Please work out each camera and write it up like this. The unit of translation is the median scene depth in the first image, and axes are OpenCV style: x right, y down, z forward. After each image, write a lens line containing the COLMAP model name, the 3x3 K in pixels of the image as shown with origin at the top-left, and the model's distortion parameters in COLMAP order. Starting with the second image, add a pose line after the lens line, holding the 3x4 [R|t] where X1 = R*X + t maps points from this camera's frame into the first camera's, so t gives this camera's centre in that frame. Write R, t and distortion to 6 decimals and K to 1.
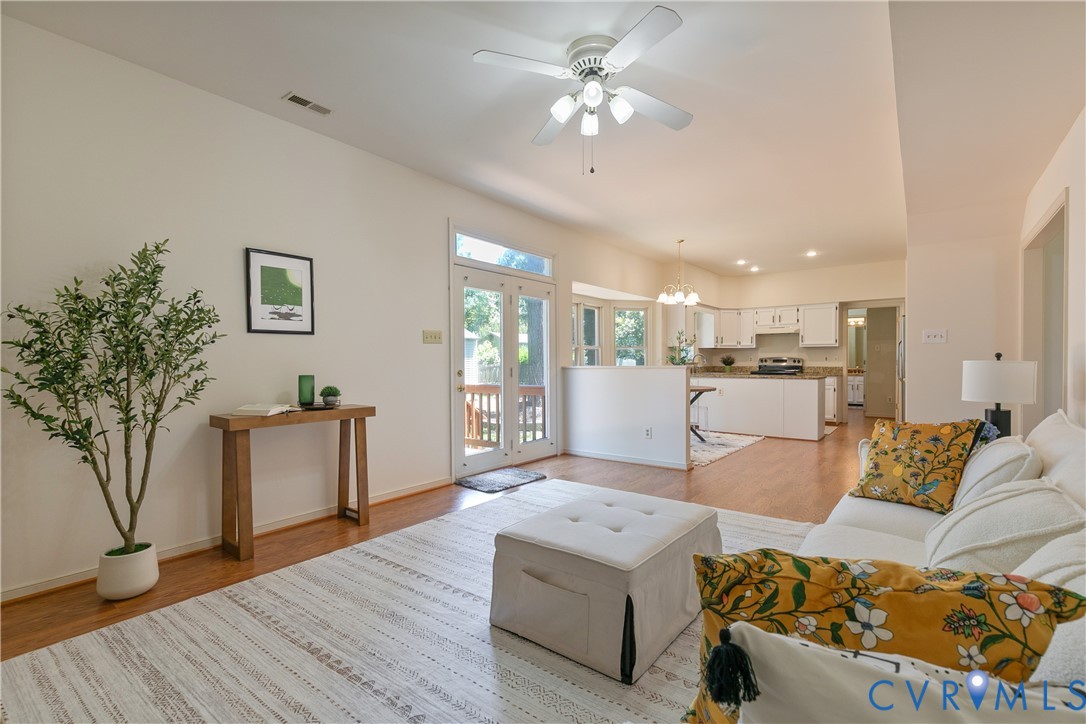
lens RADIAL K [[489.7, 0, 542.6], [0, 489.7, 374.2], [0, 0, 1]] dist [0.006315, -0.001165]
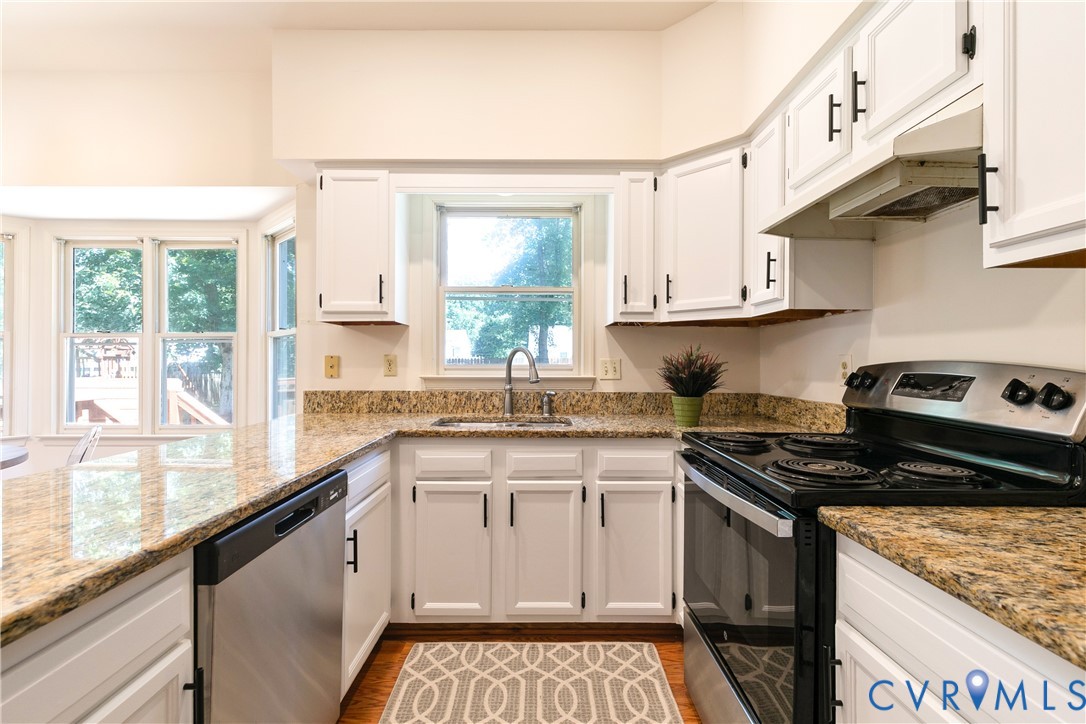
lens RADIAL K [[489.7, 0, 537.9], [0, 489.7, 359.0], [0, 0, 1]] dist [0.006315, -0.001165]
pose [[0.613142, 0.004997, -0.789957, 0.641315], [-0.025323, 0.999590, -0.013332, -0.036292], [0.789566, 0.028179, 0.613018, 0.993031]]
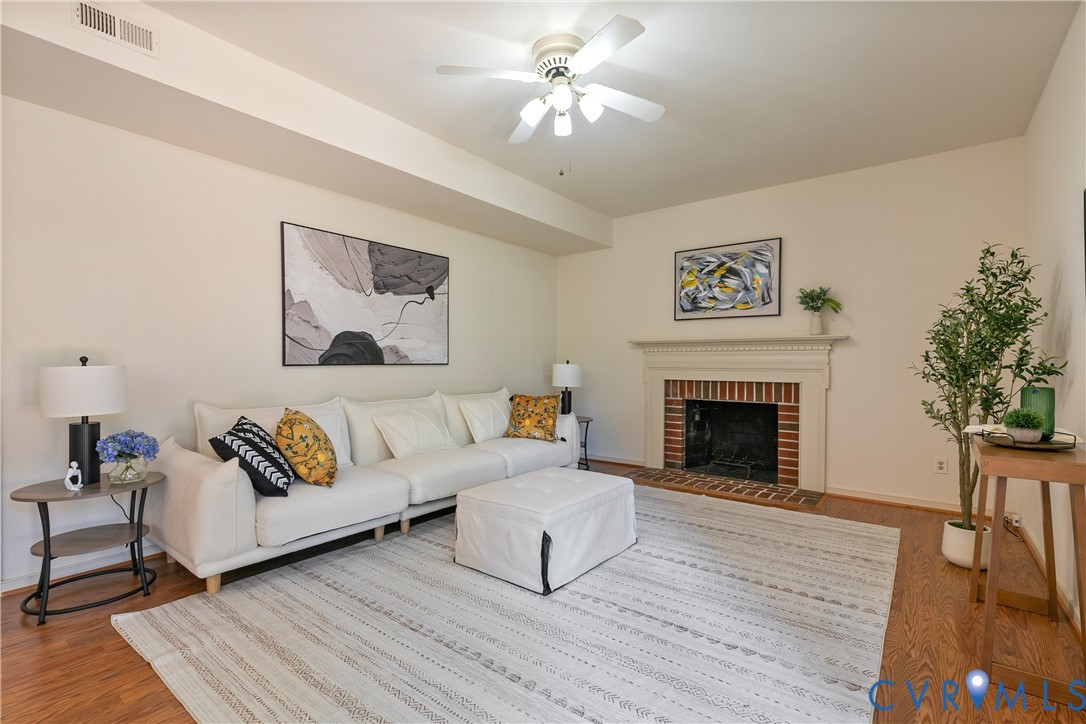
lens RADIAL K [[489.7, 0, 550.3], [0, 489.7, 368.5], [0, 0, 1]] dist [0.006315, -0.001165]
pose [[-0.999977, 0.002440, -0.006363, 0.044746], [0.002213, 0.999367, 0.035495, -0.018317], [0.006445, 0.035480, -0.999350, 0.670674]]
